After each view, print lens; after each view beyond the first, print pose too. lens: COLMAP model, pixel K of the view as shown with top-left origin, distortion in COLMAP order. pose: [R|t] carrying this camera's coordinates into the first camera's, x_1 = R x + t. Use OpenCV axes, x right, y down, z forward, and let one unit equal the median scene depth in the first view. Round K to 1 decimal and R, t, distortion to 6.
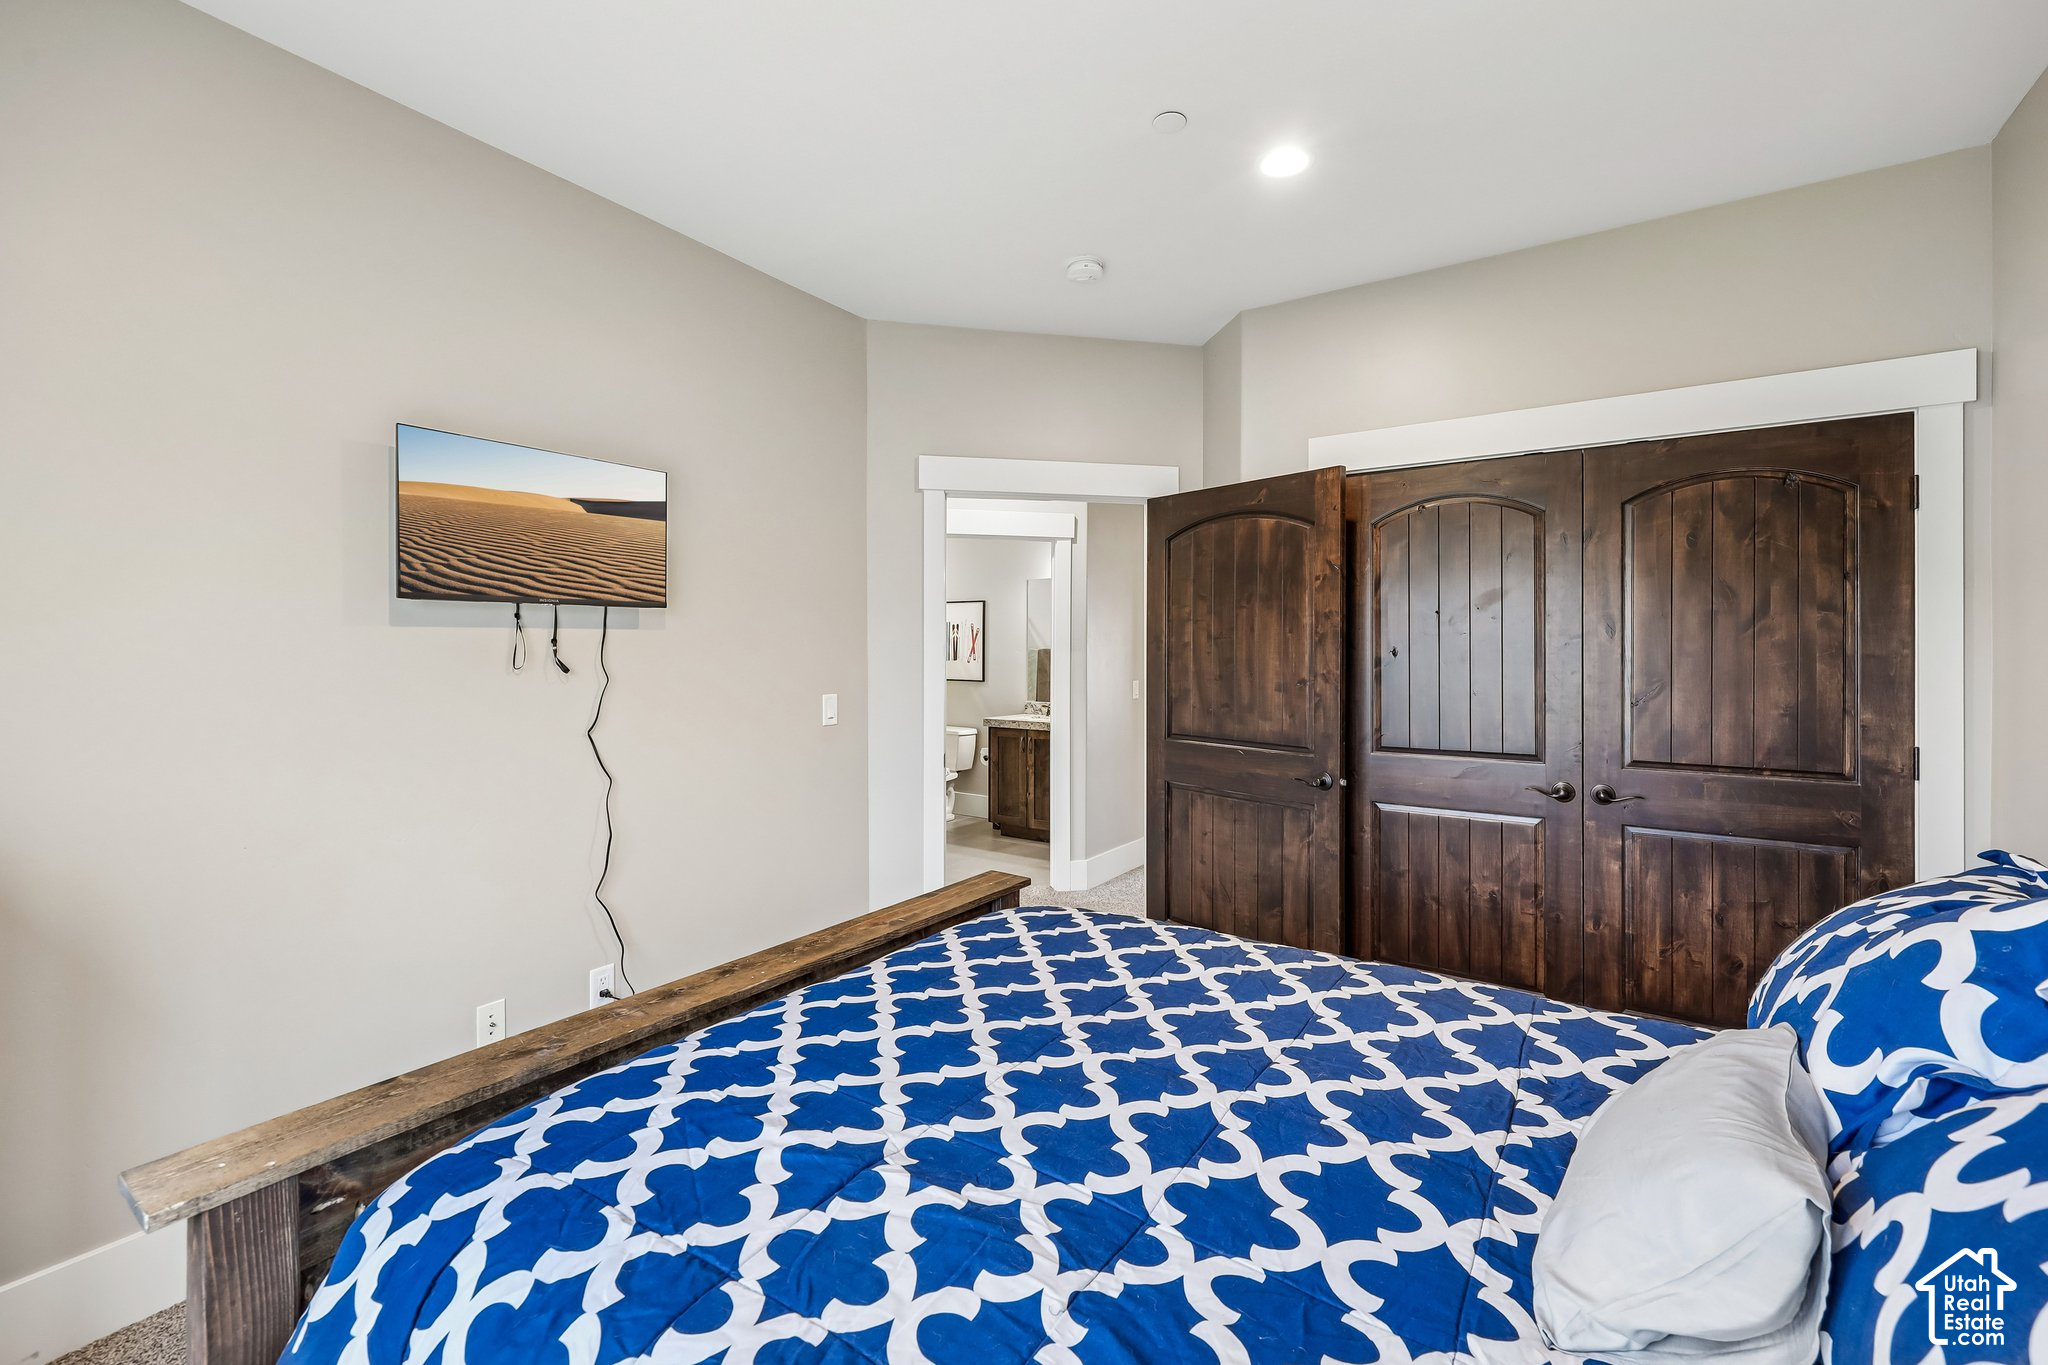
lens RADIAL K [[850.6, 0, 1028.2], [0, 850.6, 660.2], [0, 0, 1]] dist [0.003448, 0.000394]
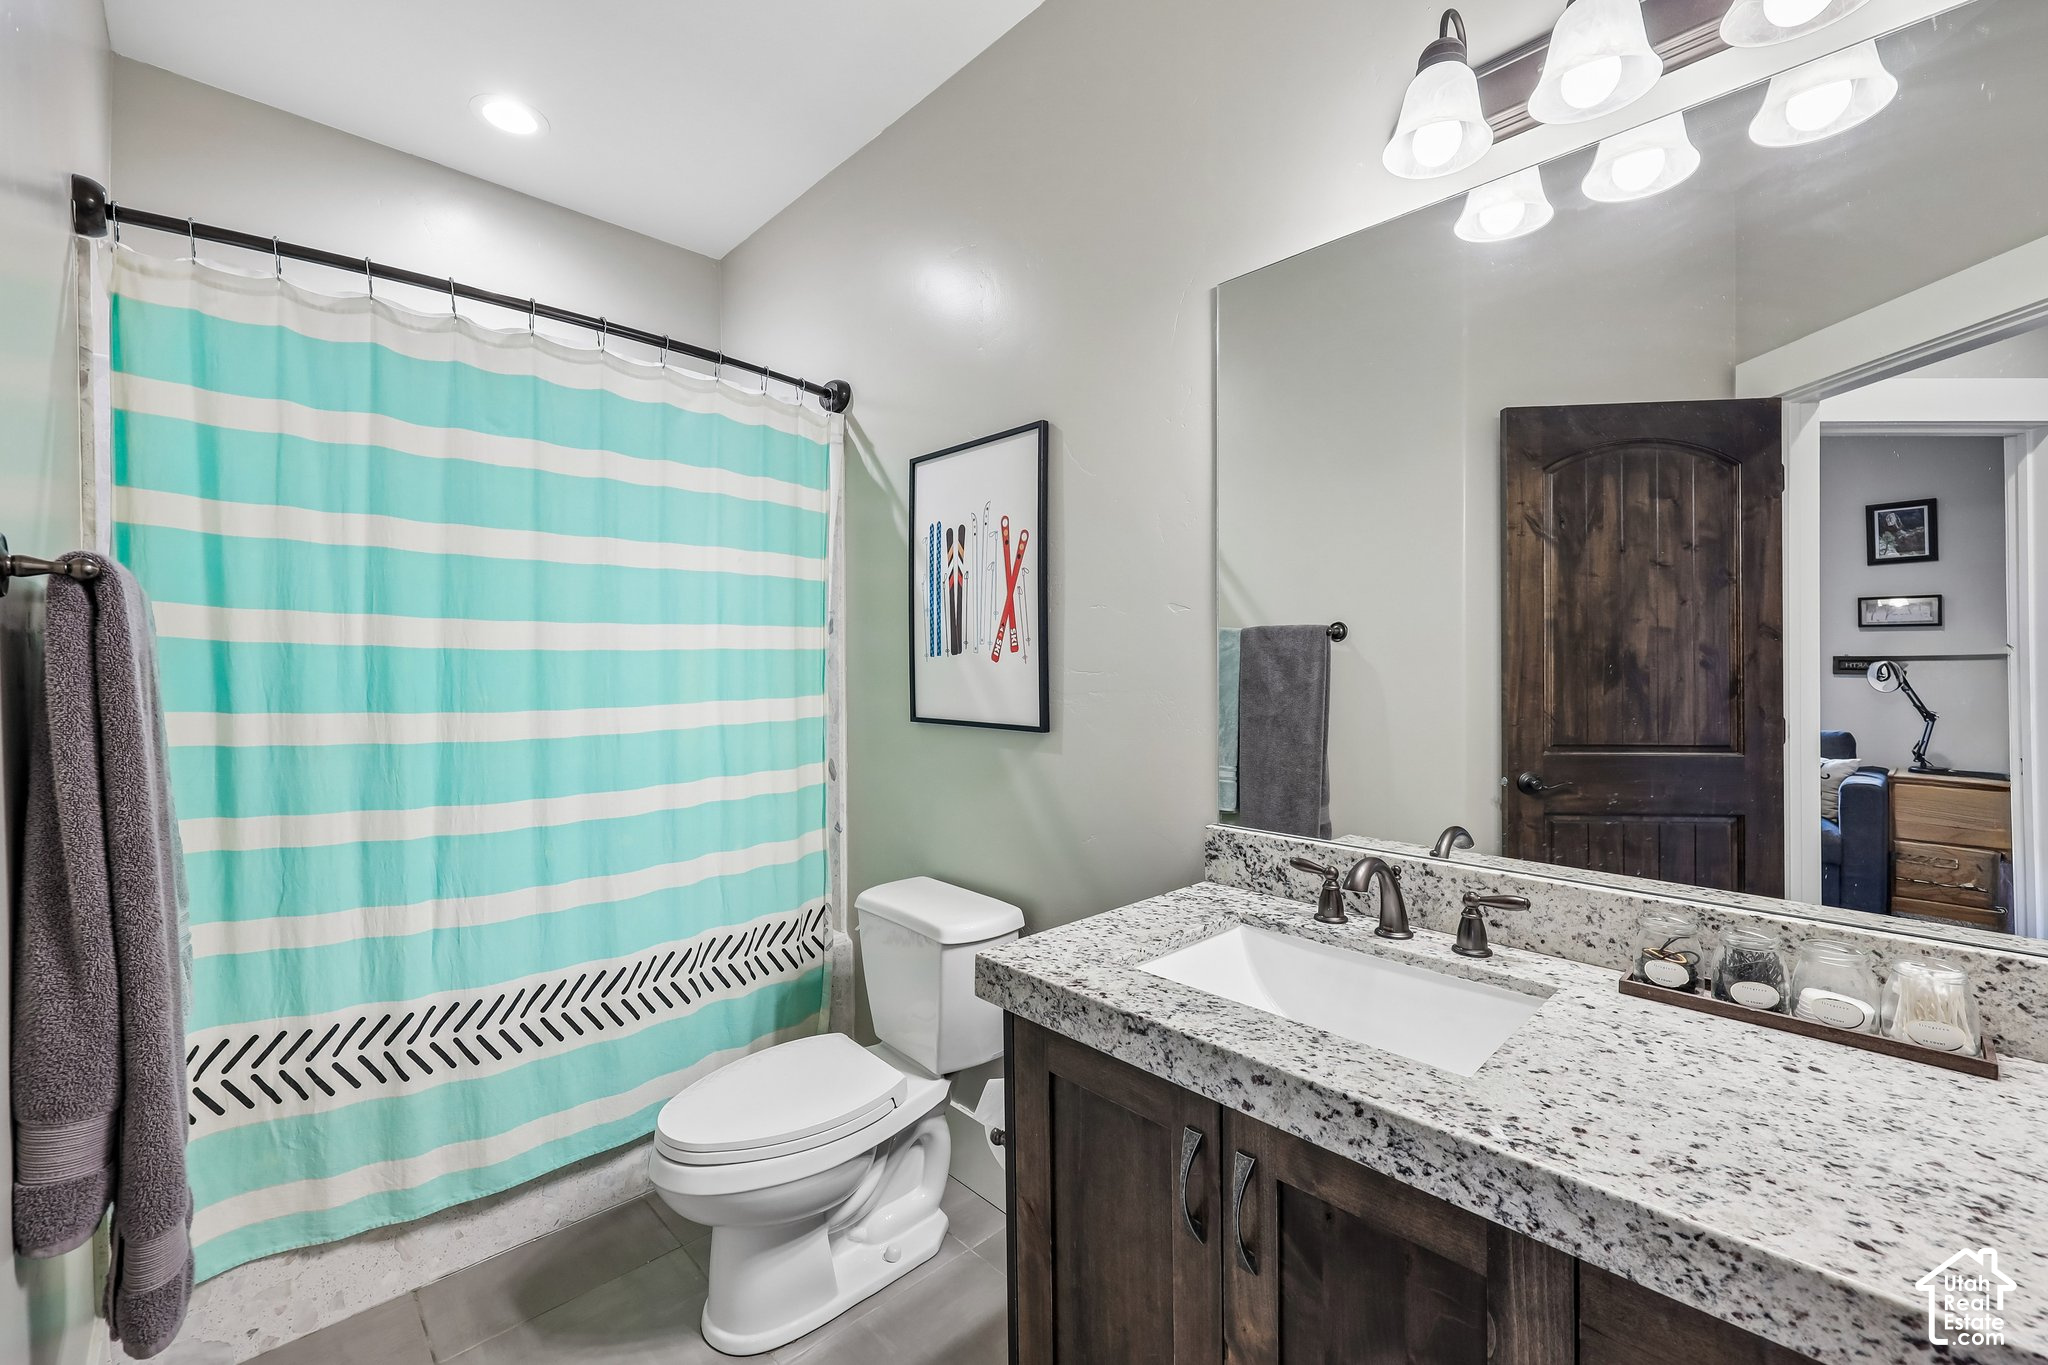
lens RADIAL K [[850.6, 0, 1028.2], [0, 850.6, 660.2], [0, 0, 1]] dist [0.003448, 0.000394]
pose [[0.978193, -0.005454, -0.207625, -0.002956], [0.003587, 0.999950, -0.009367, 0.004974], [0.207666, 0.008418, 0.978164, 0.738755]]
